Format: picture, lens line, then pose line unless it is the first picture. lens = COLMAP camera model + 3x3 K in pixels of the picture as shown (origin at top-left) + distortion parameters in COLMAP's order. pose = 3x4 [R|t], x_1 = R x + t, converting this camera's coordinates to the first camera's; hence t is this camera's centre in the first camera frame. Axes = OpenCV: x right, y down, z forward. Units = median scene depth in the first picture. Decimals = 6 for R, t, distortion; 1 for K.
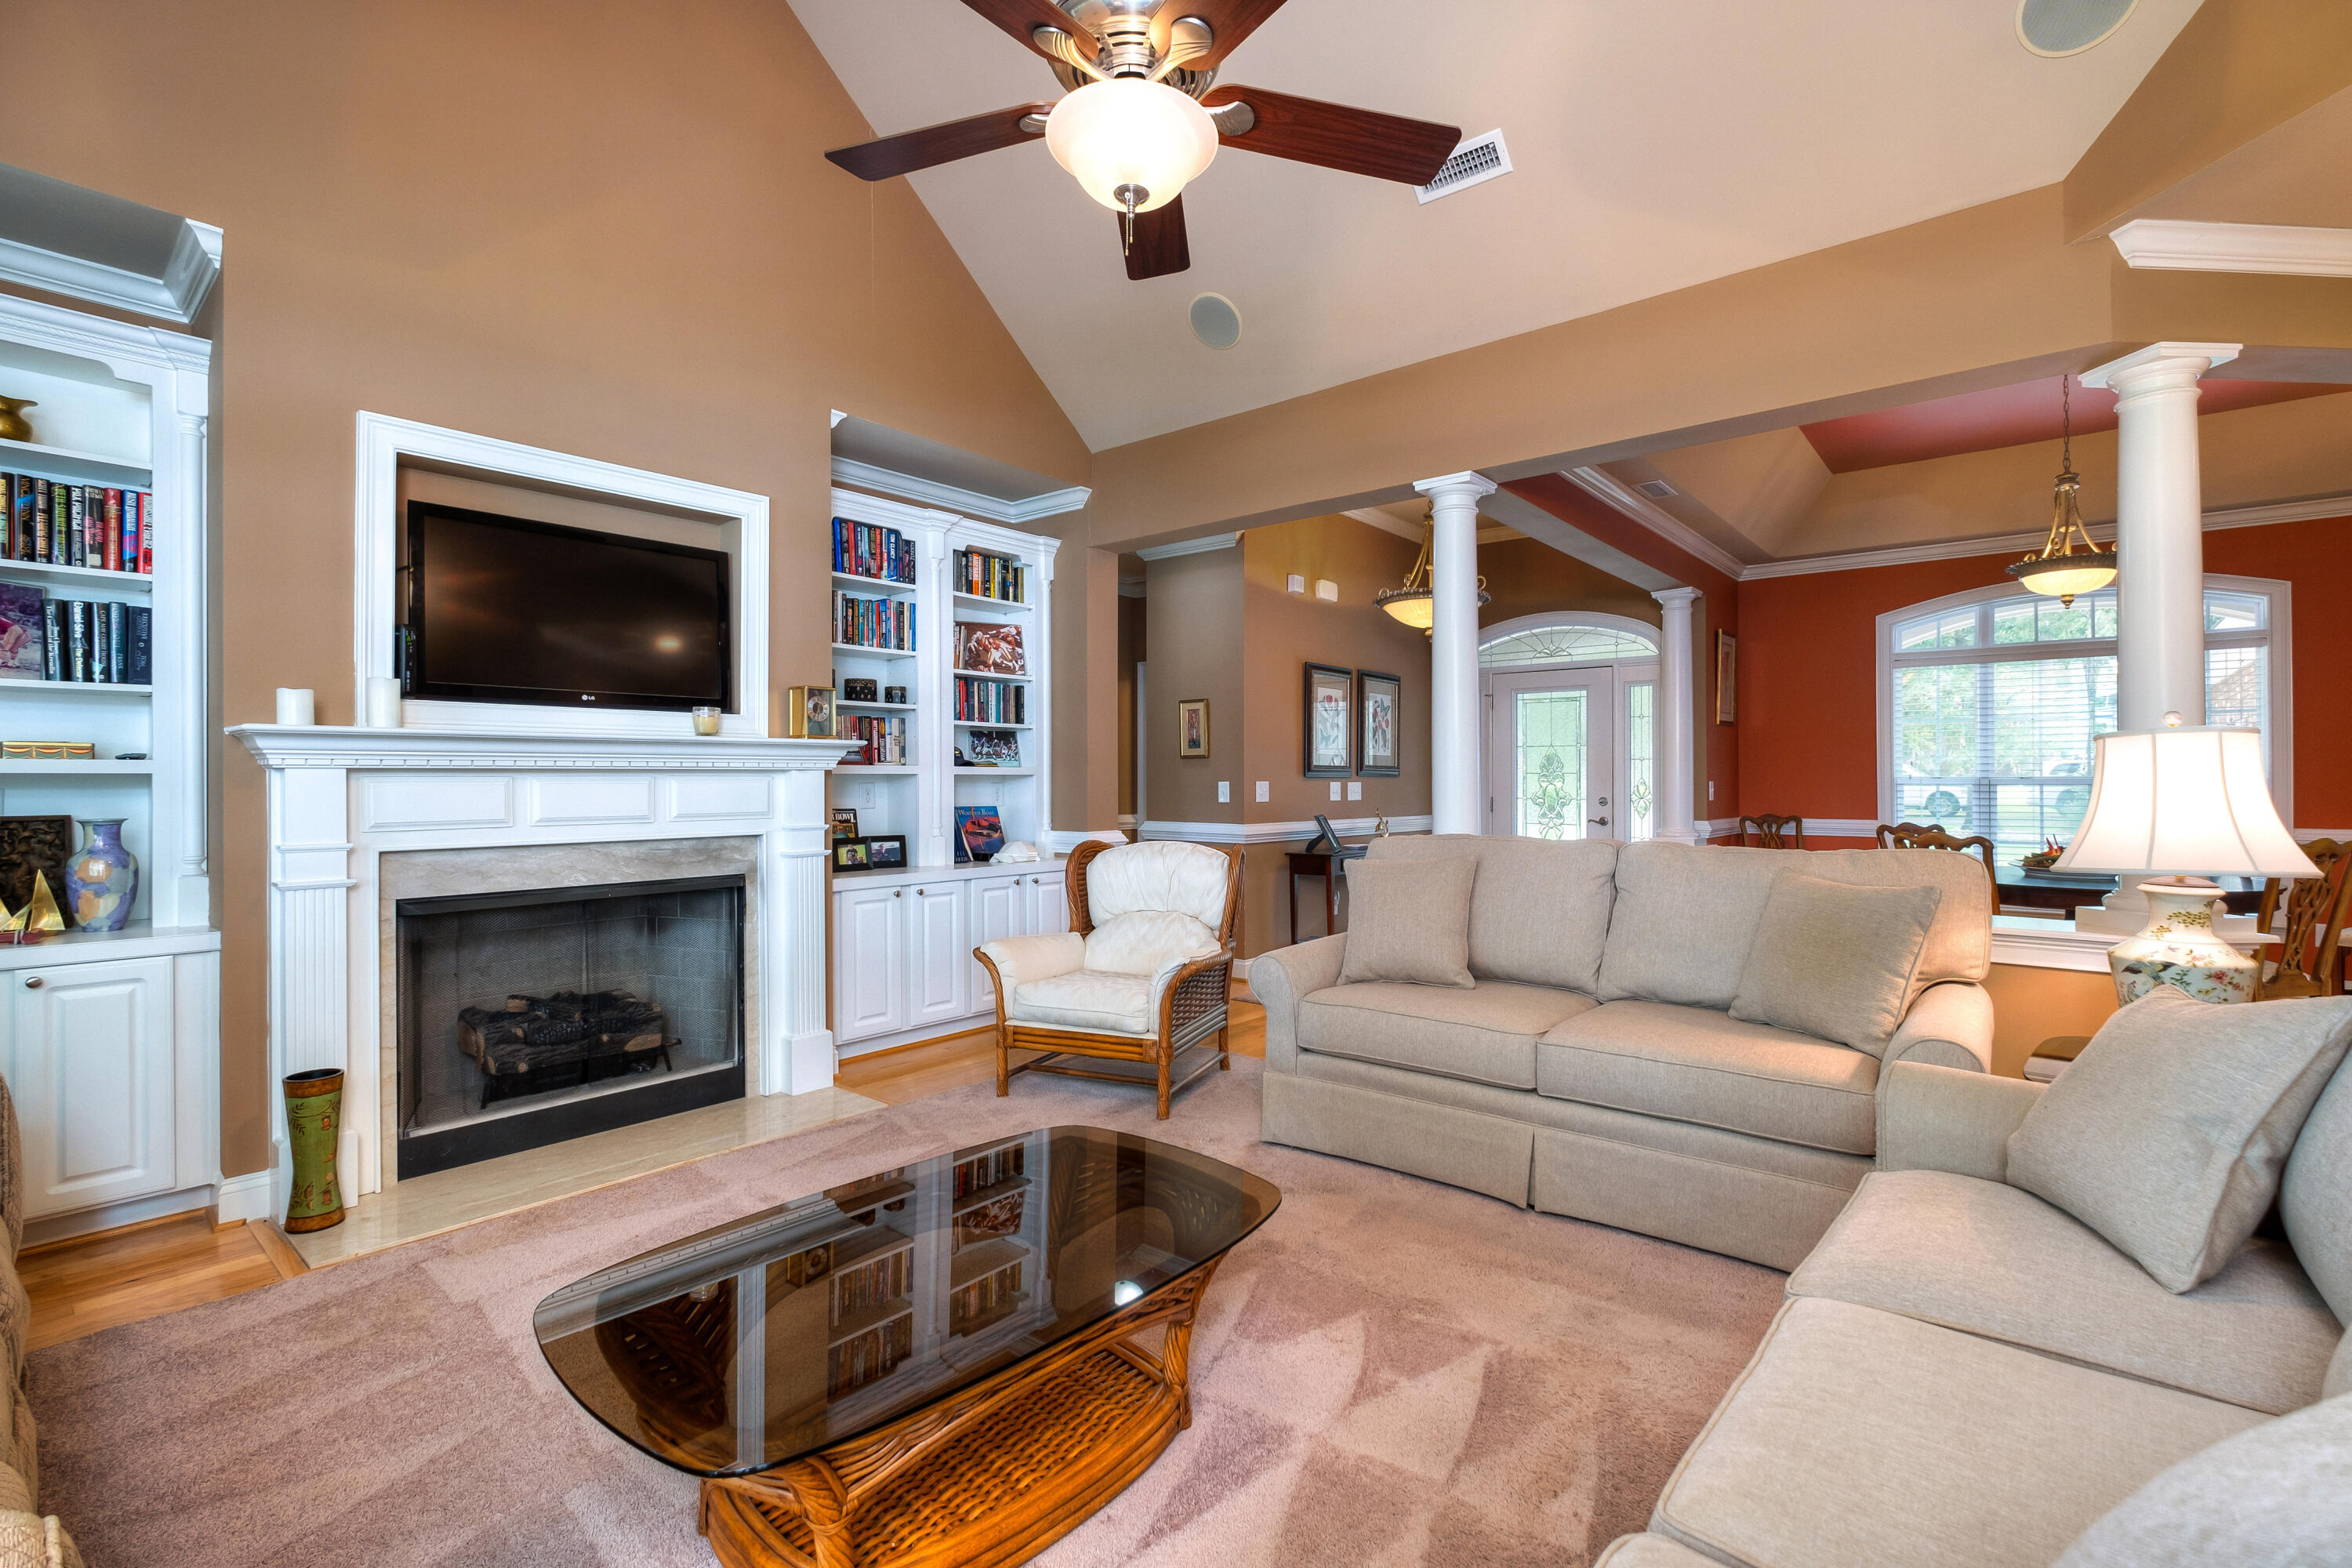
lens RADIAL K [[1045.9, 0, 1191.2], [0, 1045.9, 778.5], [0, 0, 1]] dist [-0.006030, -0.000665]
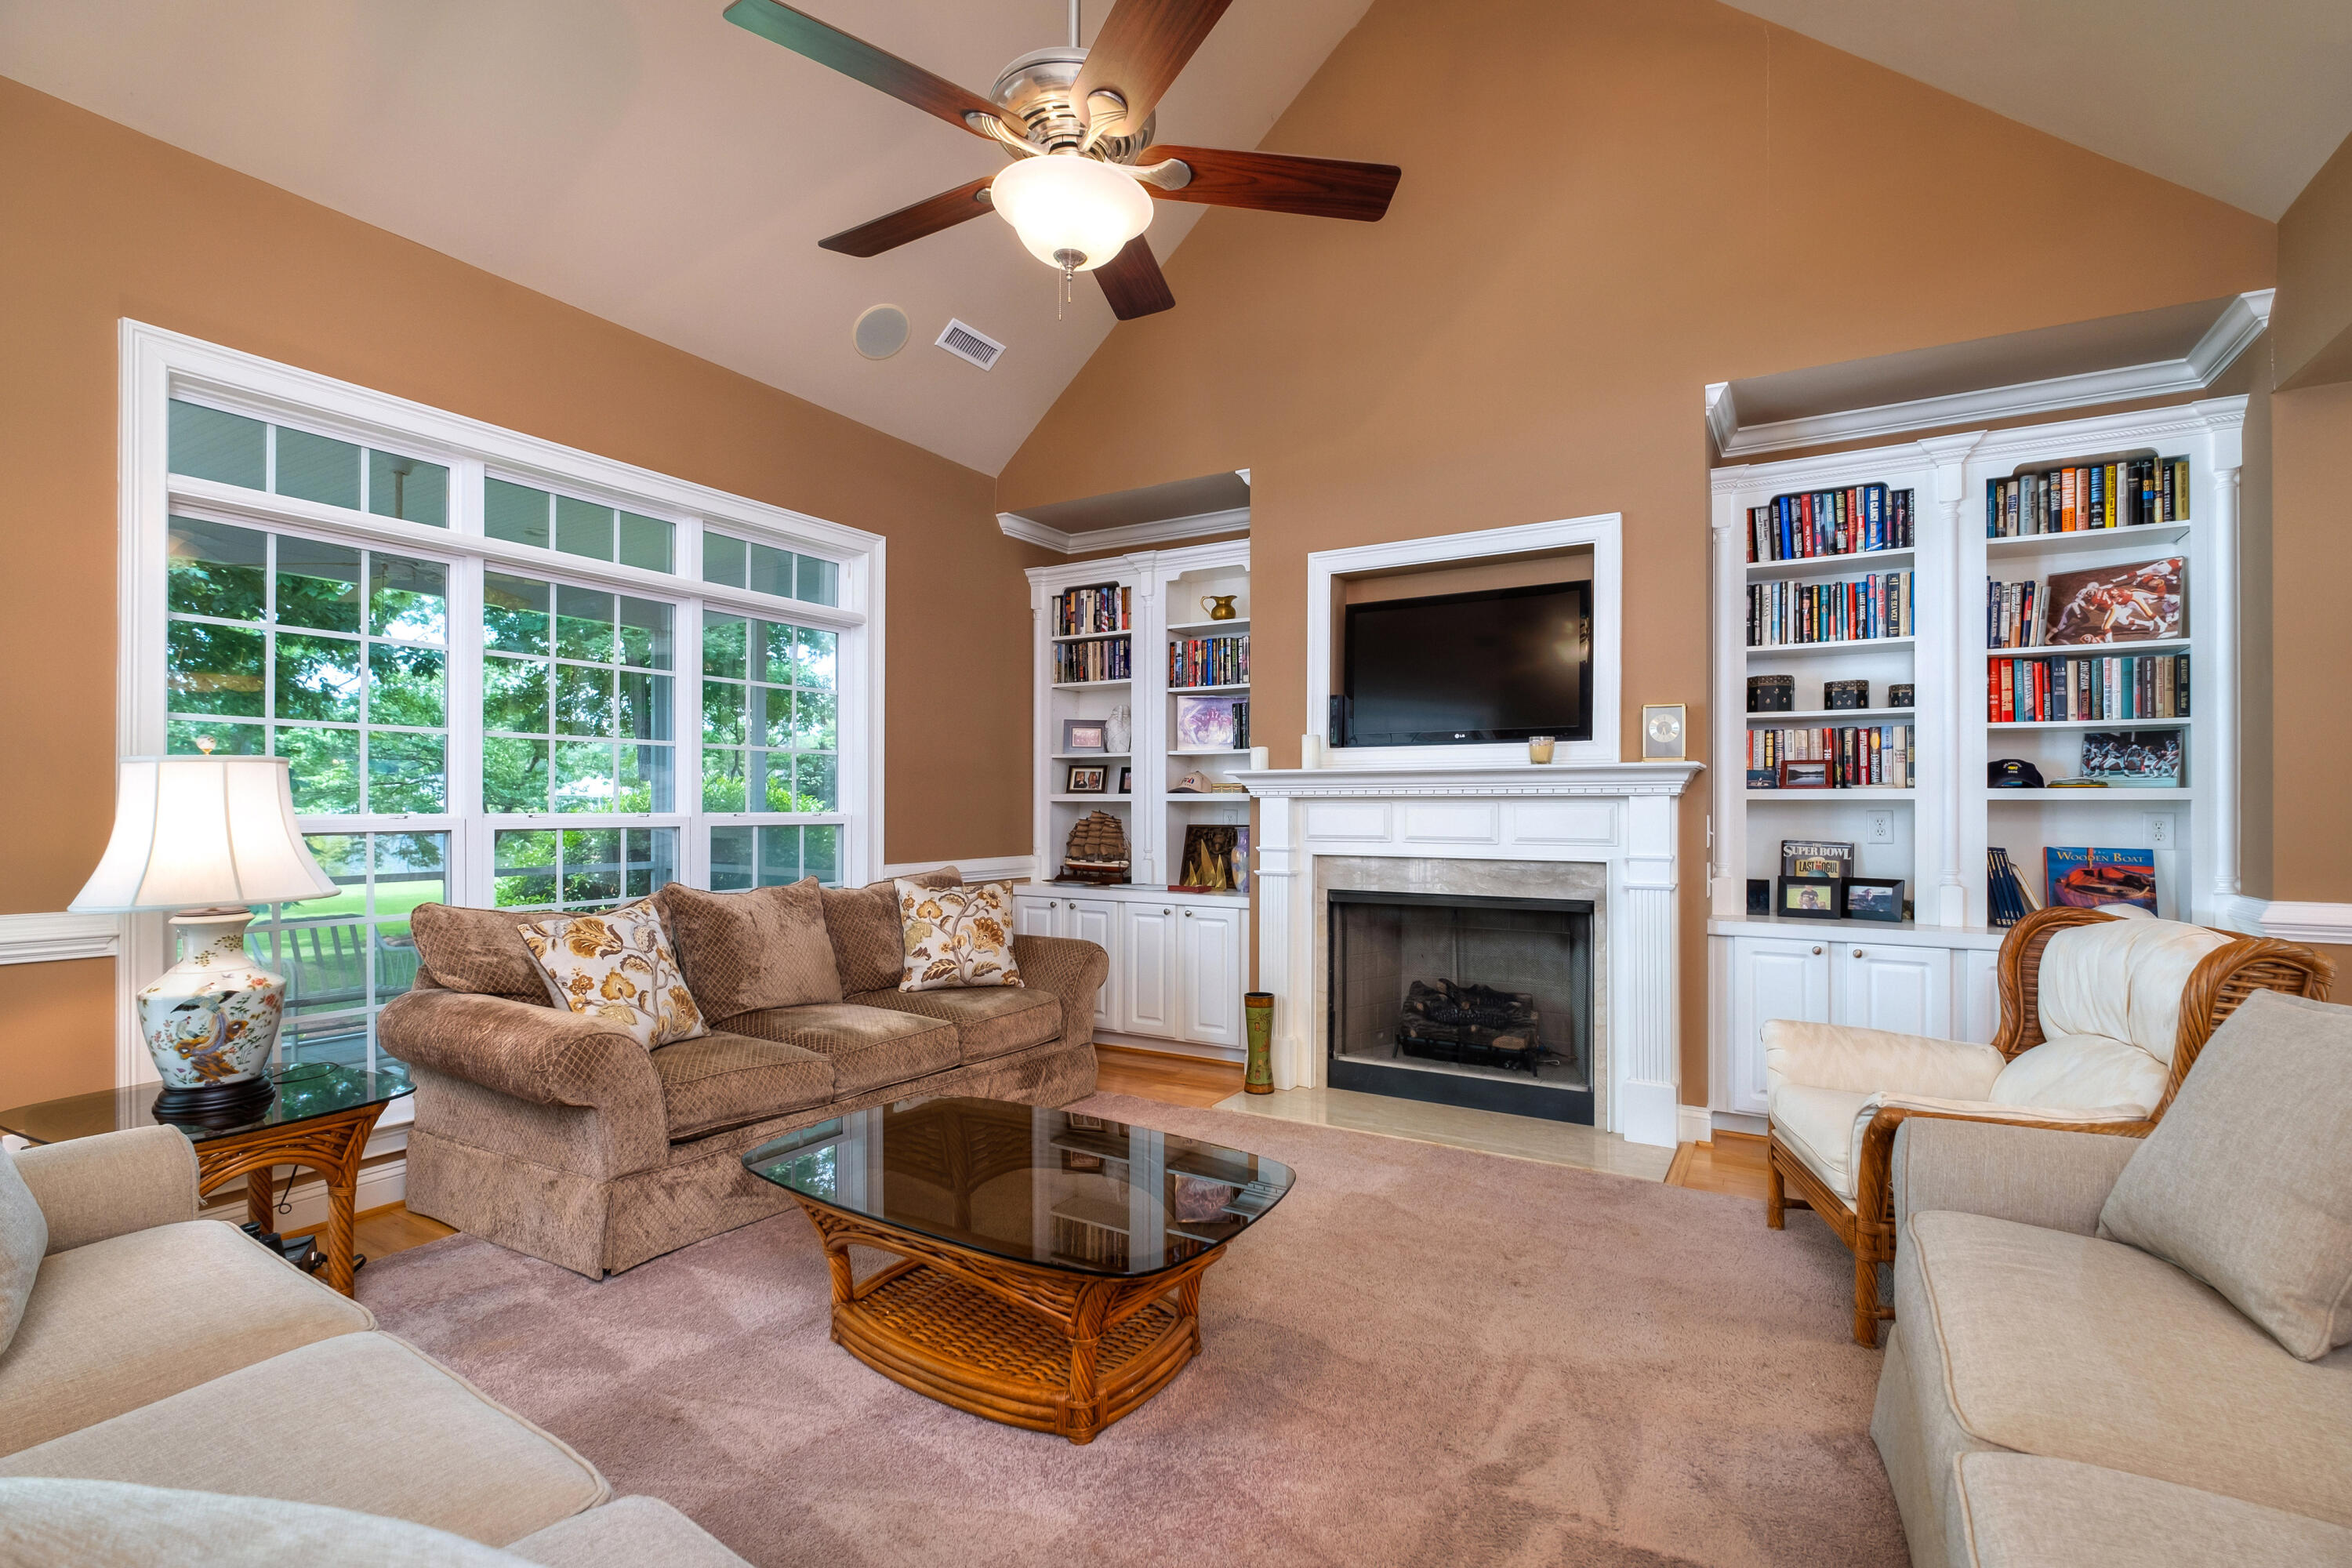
lens RADIAL K [[1093.8, 0, 1165.4], [0, 1093.8, 784.6], [0, 0, 1]] dist [0.016914, -0.000137]
pose [[0.157324, -0.006923, -0.987523, 0.441481], [0.001790, 0.999976, -0.006725, -0.010816], [0.987545, -0.000709, 0.157332, 0.353978]]
